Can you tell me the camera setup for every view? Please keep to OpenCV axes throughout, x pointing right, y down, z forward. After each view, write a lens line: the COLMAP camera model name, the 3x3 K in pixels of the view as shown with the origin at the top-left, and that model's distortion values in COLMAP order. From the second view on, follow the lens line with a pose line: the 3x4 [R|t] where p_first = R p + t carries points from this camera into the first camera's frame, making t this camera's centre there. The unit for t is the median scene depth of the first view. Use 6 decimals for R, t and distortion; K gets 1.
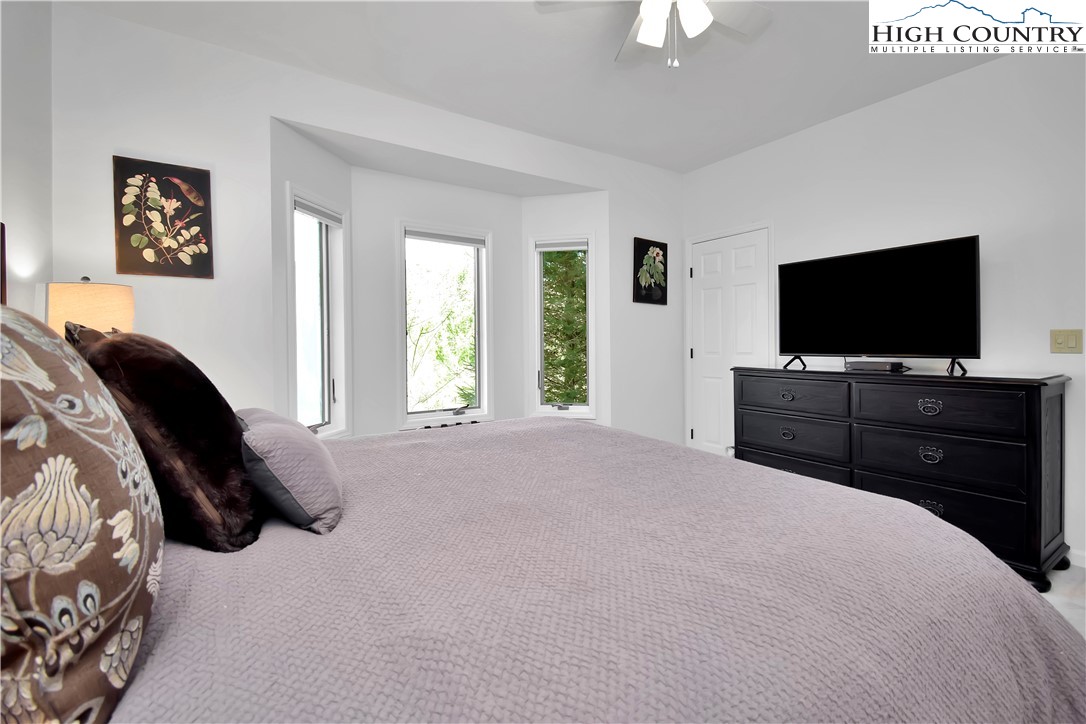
lens RADIAL K [[485.9, 0, 539.5], [0, 485.9, 357.5], [0, 0, 1]] dist [0.002823, -0.013238]
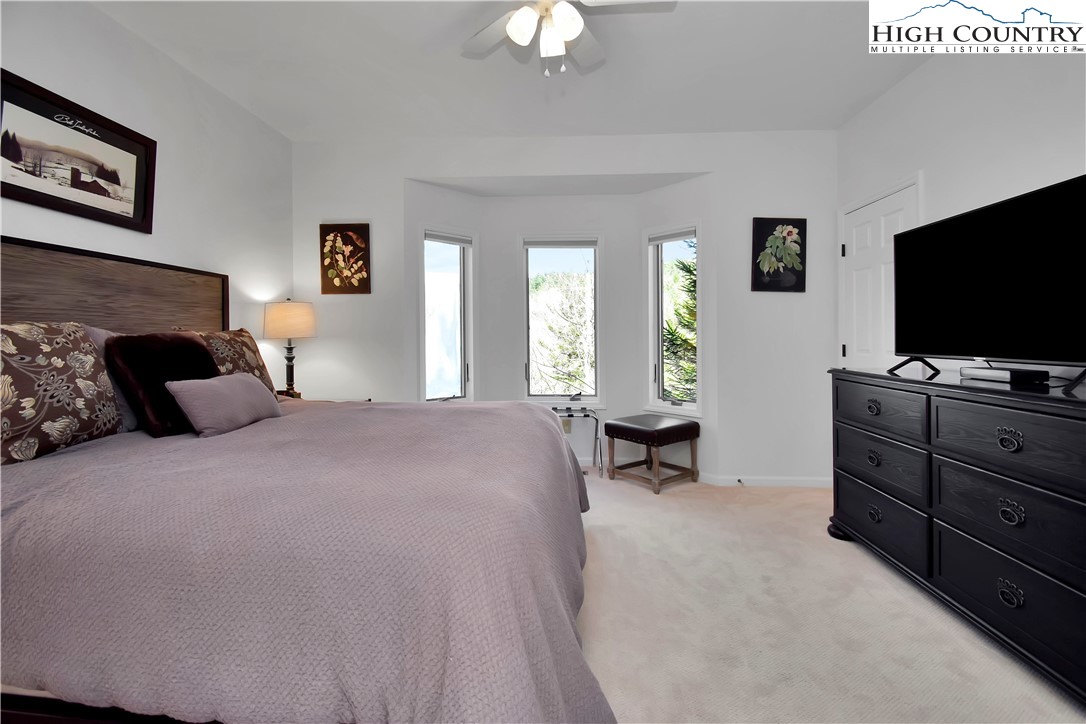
lens RADIAL K [[485.9, 0, 586.3], [0, 485.9, 356.0], [0, 0, 1]] dist [0.002823, -0.013238]
pose [[0.798222, 0.029419, -0.601645, 0.812685], [-0.022408, 0.999566, 0.019148, -0.010576], [0.601947, -0.001803, 0.798534, 0.184567]]
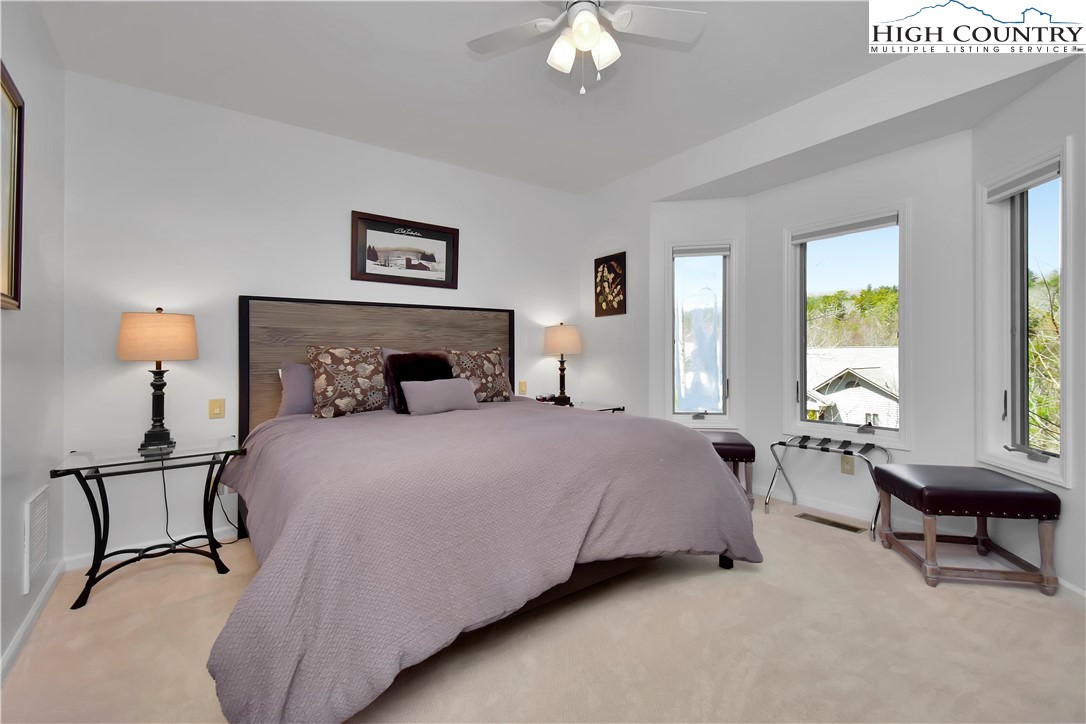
lens RADIAL K [[485.9, 0, 545.1], [0, 485.9, 363.9], [0, 0, 1]] dist [0.002823, -0.013238]
pose [[-0.003667, 0.026527, -0.999641, 1.071843], [-0.016478, 0.999511, 0.026584, -0.025503], [0.999857, 0.016570, -0.003228, 0.730281]]
